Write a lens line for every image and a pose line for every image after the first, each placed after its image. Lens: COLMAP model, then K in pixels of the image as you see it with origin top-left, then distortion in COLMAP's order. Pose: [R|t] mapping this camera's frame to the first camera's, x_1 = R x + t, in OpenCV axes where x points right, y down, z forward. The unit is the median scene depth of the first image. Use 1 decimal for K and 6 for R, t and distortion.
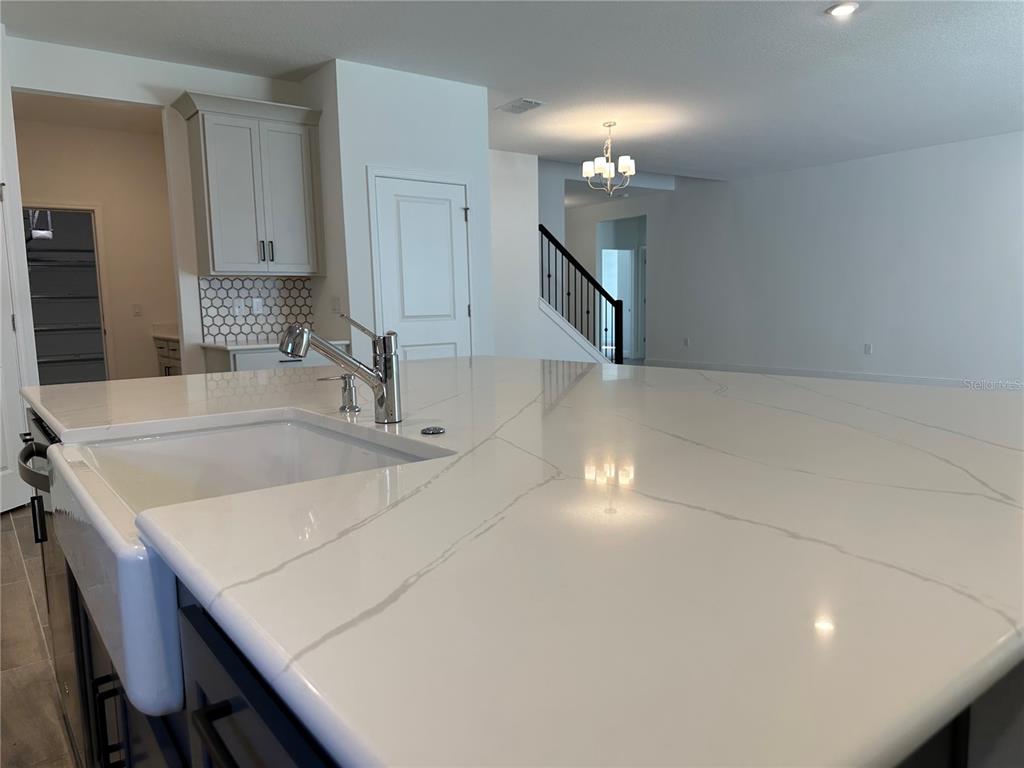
lens RADIAL K [[721.2, 0, 511.2], [0, 721.2, 389.4], [0, 0, 1]] dist [0.057914, -0.063527]
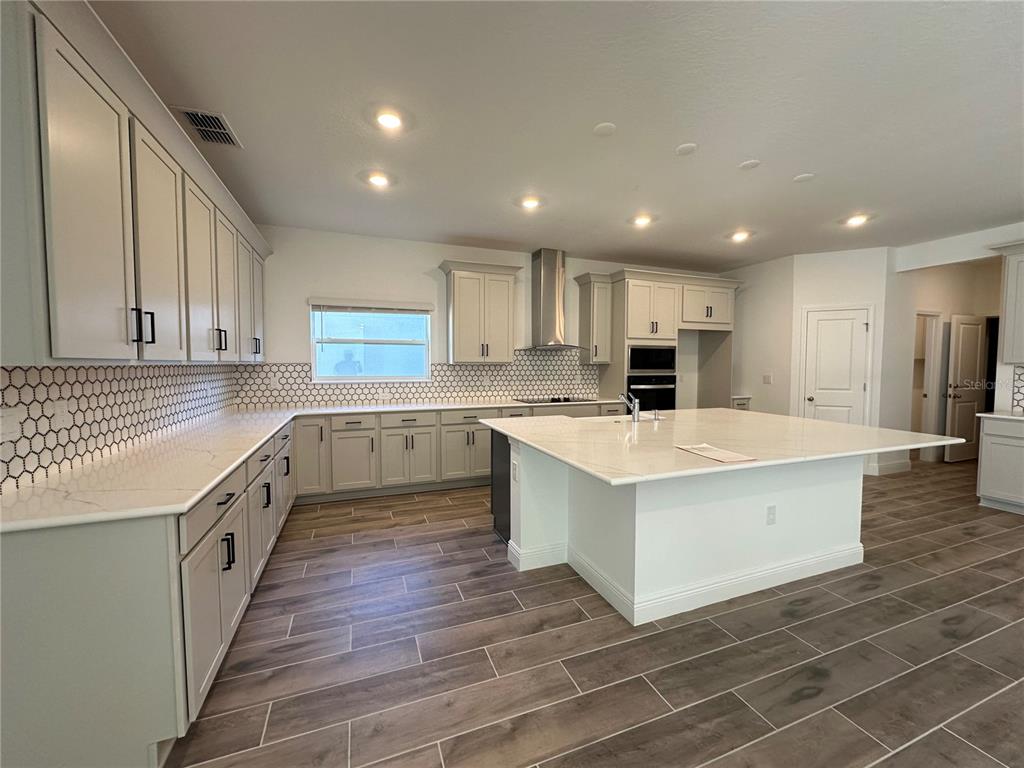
lens RADIAL K [[407.8, 0, 510.0], [0, 407.8, 383.5], [0, 0, 1]] dist [-0.004798, 0.001596]
pose [[-0.280653, 0.070614, -0.957208, 0.584534], [-0.113483, 0.987853, 0.106148, -0.086582], [0.953077, 0.138417, -0.269230, 0.254492]]
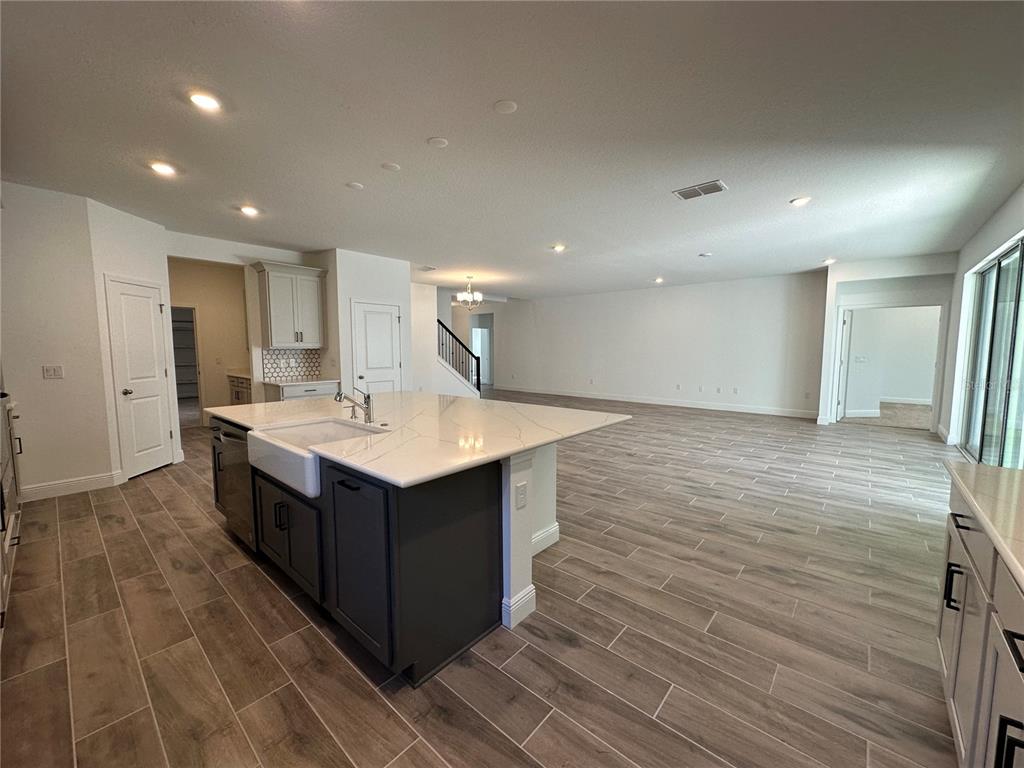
lens RADIAL K [[407.8, 0, 512.0], [0, 407.8, 384.1], [0, 0, 1]] dist [-0.004798, 0.001596]
pose [[0.979322, 0.003667, 0.202274, 0.020423], [0.003091, 0.999448, -0.033084, -0.015315], [-0.202284, 0.033025, 0.978770, -0.227371]]
